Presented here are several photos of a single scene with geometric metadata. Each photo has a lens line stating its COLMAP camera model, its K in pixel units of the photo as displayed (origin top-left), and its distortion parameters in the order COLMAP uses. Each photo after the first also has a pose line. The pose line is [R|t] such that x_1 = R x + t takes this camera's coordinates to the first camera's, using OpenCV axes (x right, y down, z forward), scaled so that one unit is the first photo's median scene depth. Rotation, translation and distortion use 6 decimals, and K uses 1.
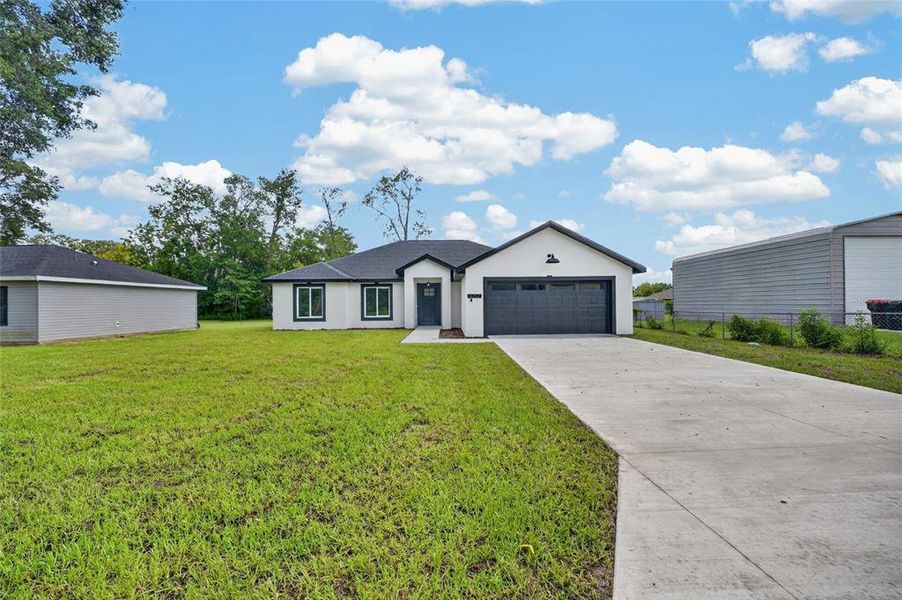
lens RADIAL K [[373.0, 0, 448.4], [0, 373.0, 294.8], [0, 0, 1]] dist [-0.001225, -0.000424]
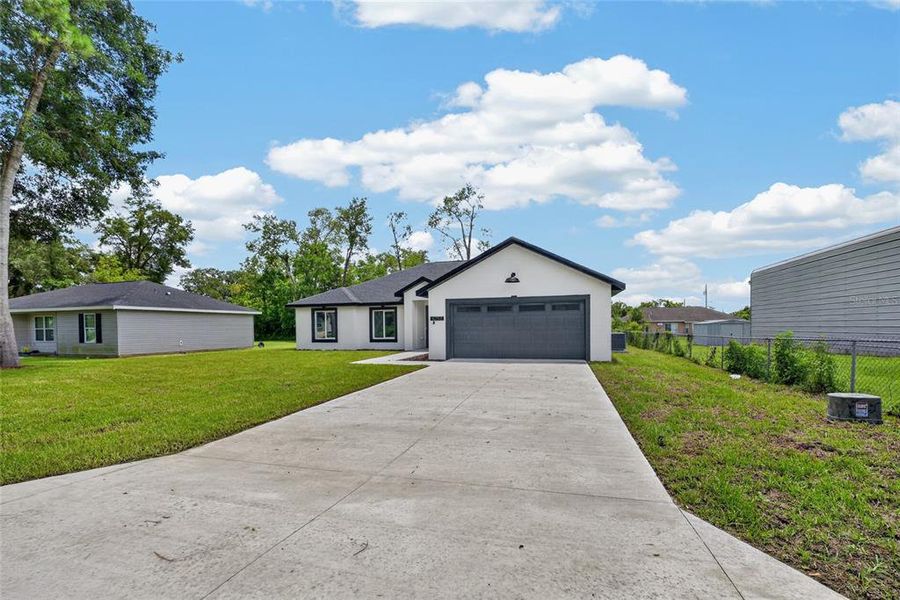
lens RADIAL K [[391.9, 0, 450.5], [0, 391.9, 324.6], [0, 0, 1]] dist [0.000078, -0.000145]
pose [[0.960548, -0.003157, -0.278095, 0.288025], [0.009215, 0.999748, 0.020479, -0.000838], [0.277960, -0.022234, 0.960335, 0.008009]]
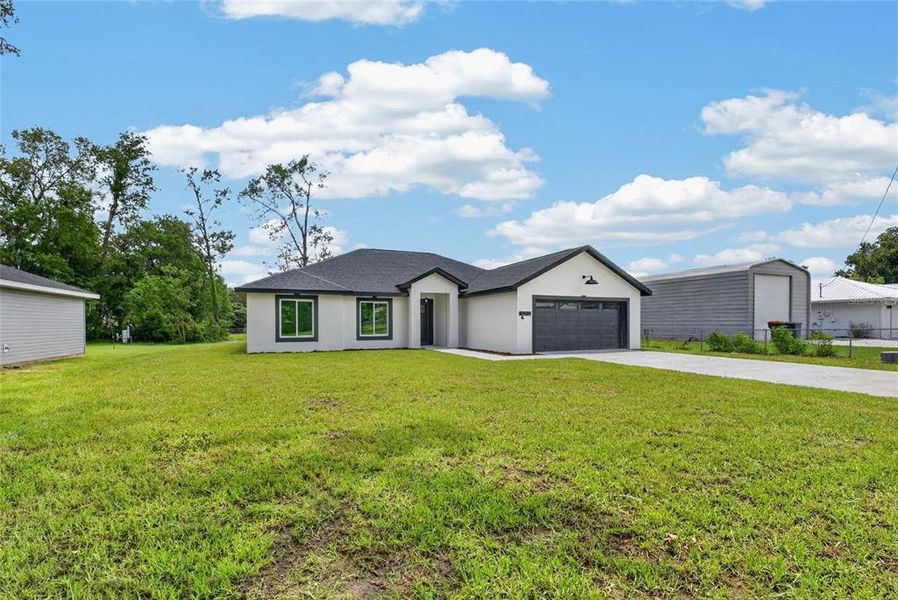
lens RADIAL K [[415.6, 0, 450.8], [0, 415.6, 326.7], [0, 0, 1]] dist [-0.002005, -0.000341]
pose [[0.921866, 0.004314, 0.387484, -0.403894], [-0.016063, 0.999504, 0.027087, 0.008710], [-0.387175, -0.031194, 0.921478, 0.028729]]
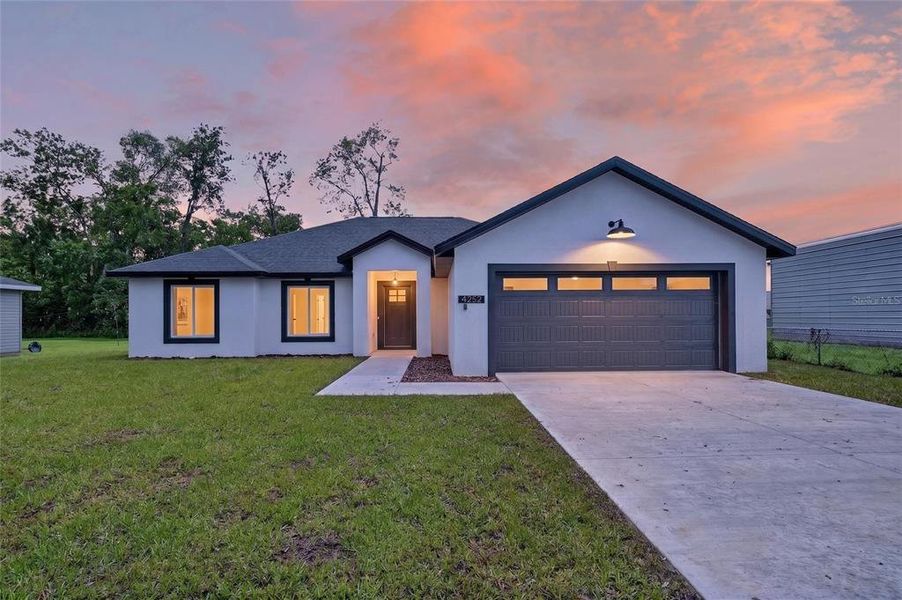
lens RADIAL K [[460.8, 0, 446.7], [0, 460.8, 302.9], [0, 0, 1]] dist [0.010177, 0.001124]
pose [[0.999807, 0.003766, 0.019287, 0.016309], [-0.003689, 0.999985, -0.004038, 0.008069], [-0.019302, 0.003966, 0.999806, 0.253459]]
